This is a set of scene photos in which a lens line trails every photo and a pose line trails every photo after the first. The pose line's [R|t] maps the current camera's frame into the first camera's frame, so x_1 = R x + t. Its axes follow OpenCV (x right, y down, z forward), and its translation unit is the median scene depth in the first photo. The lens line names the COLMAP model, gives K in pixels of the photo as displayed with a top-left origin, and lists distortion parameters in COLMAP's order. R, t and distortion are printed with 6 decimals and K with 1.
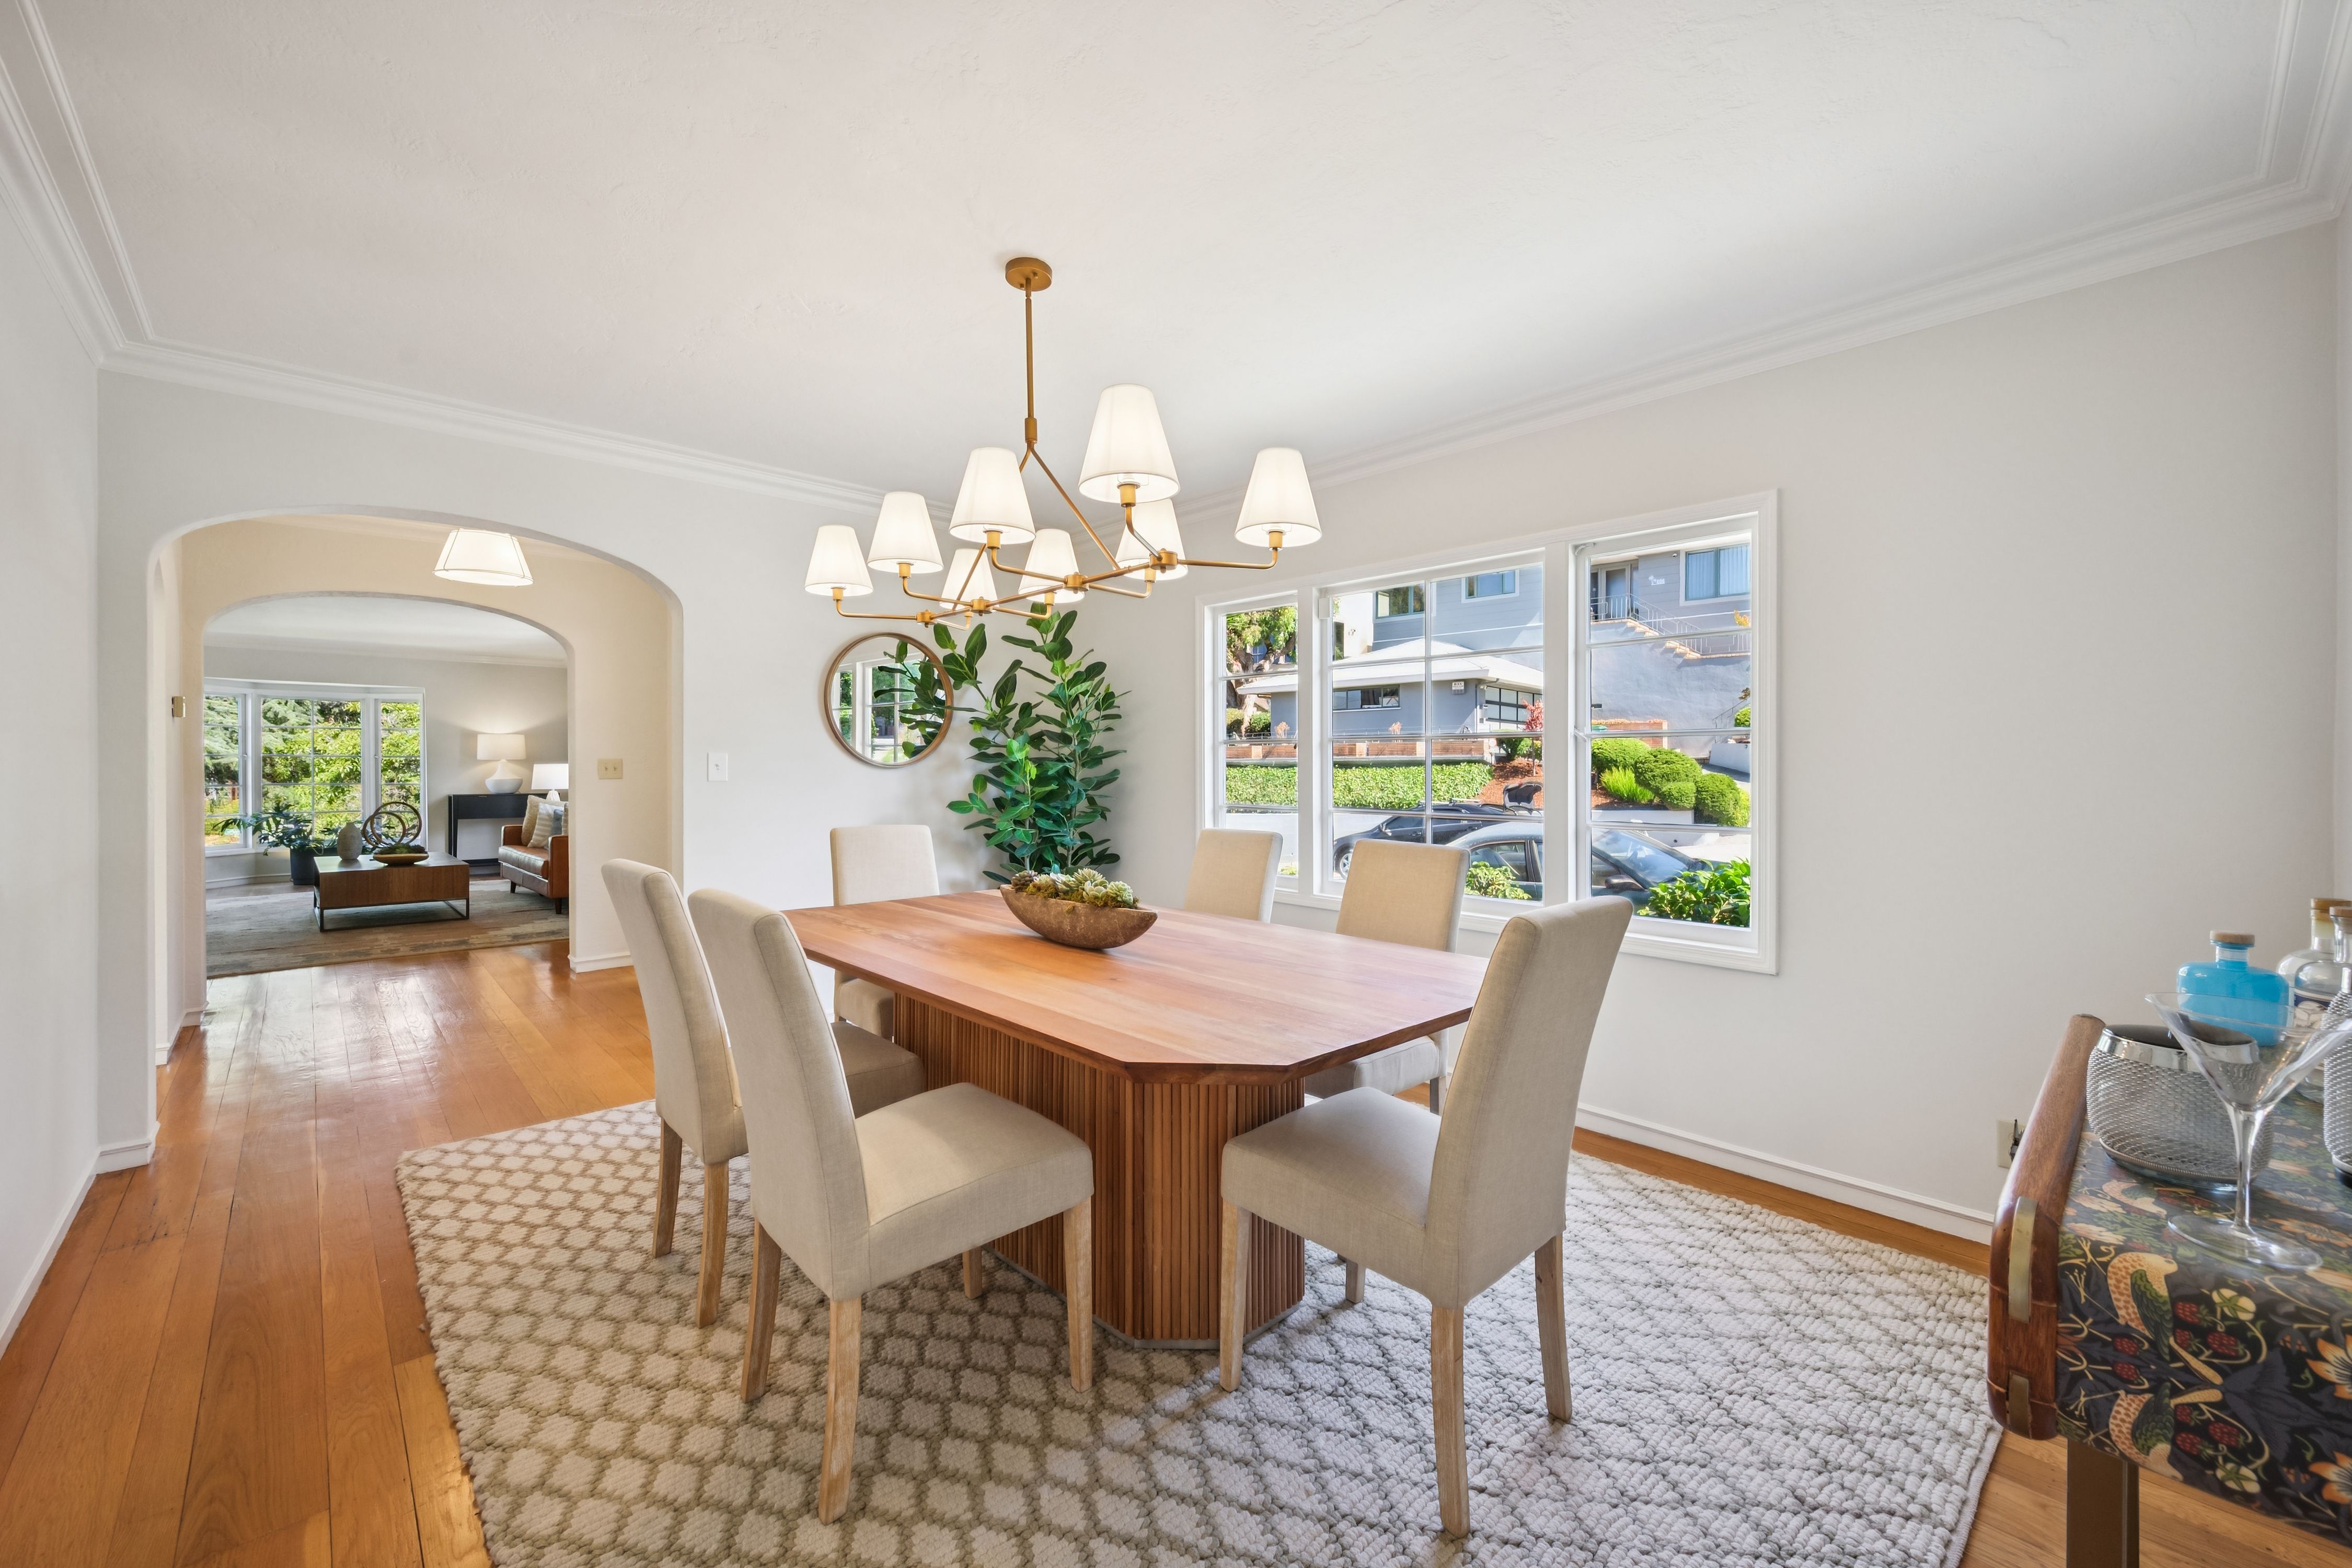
lens RADIAL K [[931.4, 0, 1177.4], [0, 931.4, 772.0], [0, 0, 1]] dist [-0.001254, -0.000177]
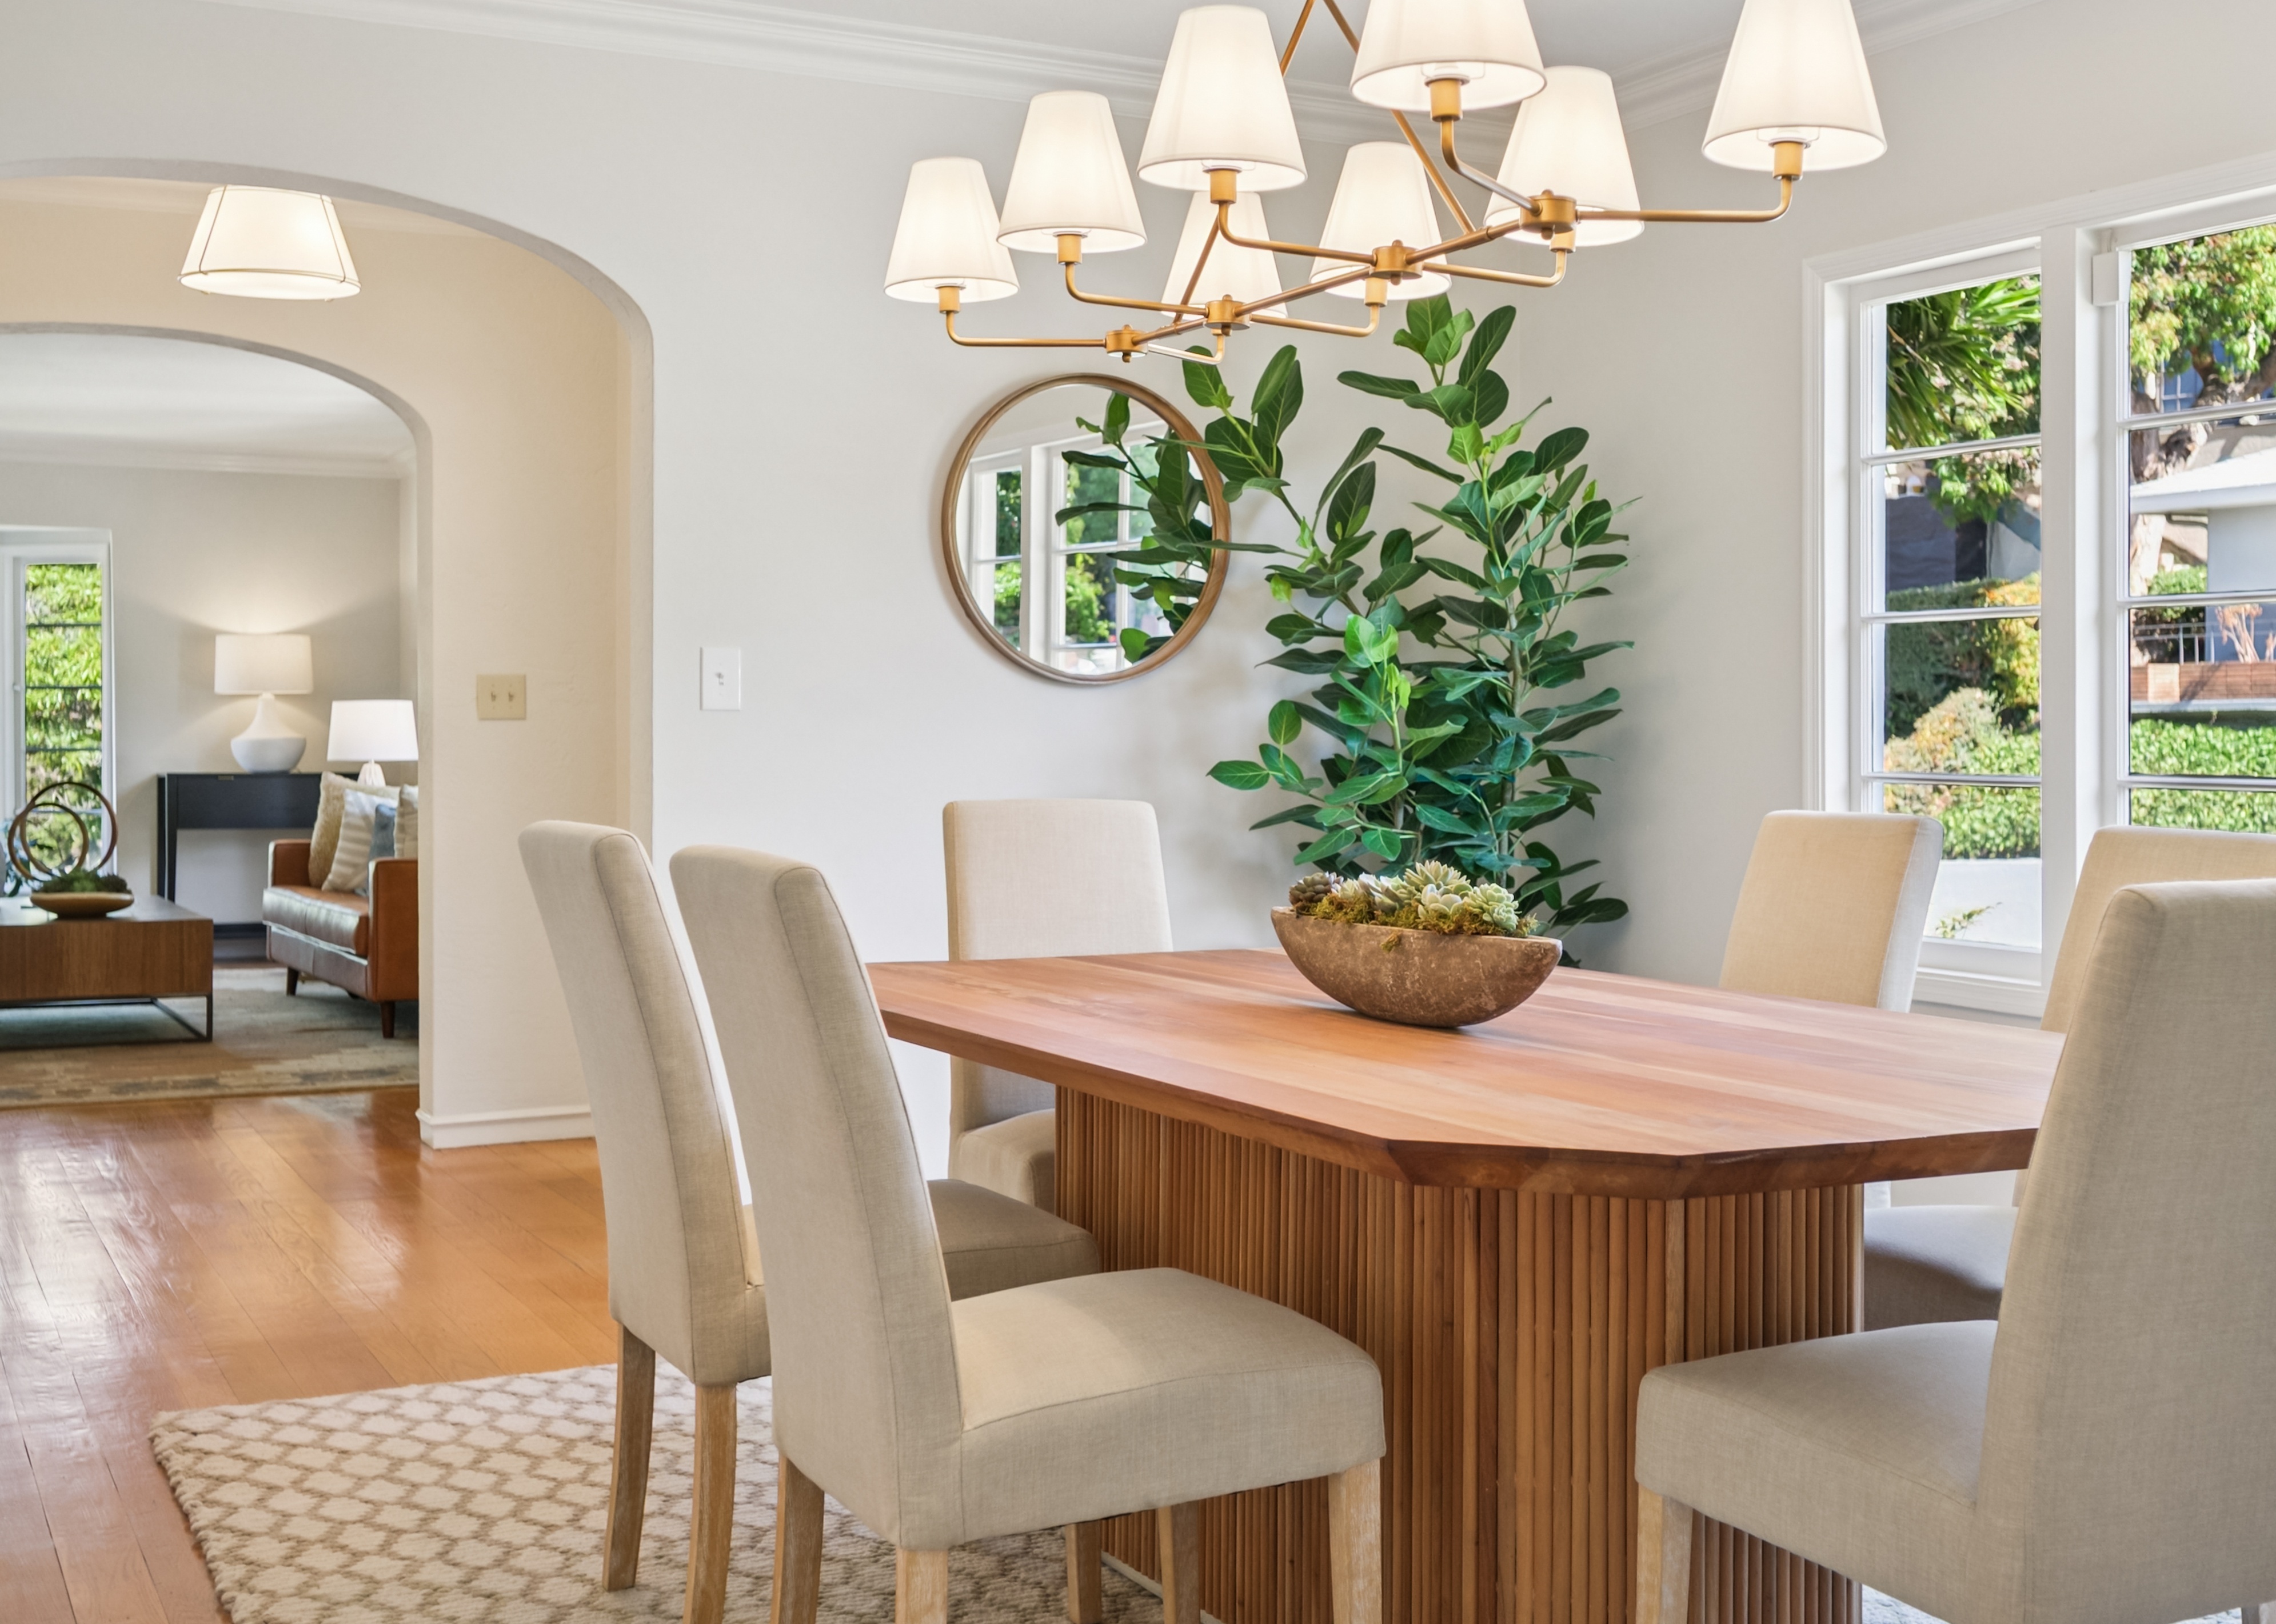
lens RADIAL K [[2644.8, 0, 1281.4], [0, 2644.8, 754.0], [0, 0, 1]] dist [-0.005769, 0.029003]
pose [[0.968730, 0.003301, -0.248096, 0.083988], [-0.002681, 0.999992, 0.002839, 0.023594], [0.248103, -0.002085, 0.968731, -0.167744]]
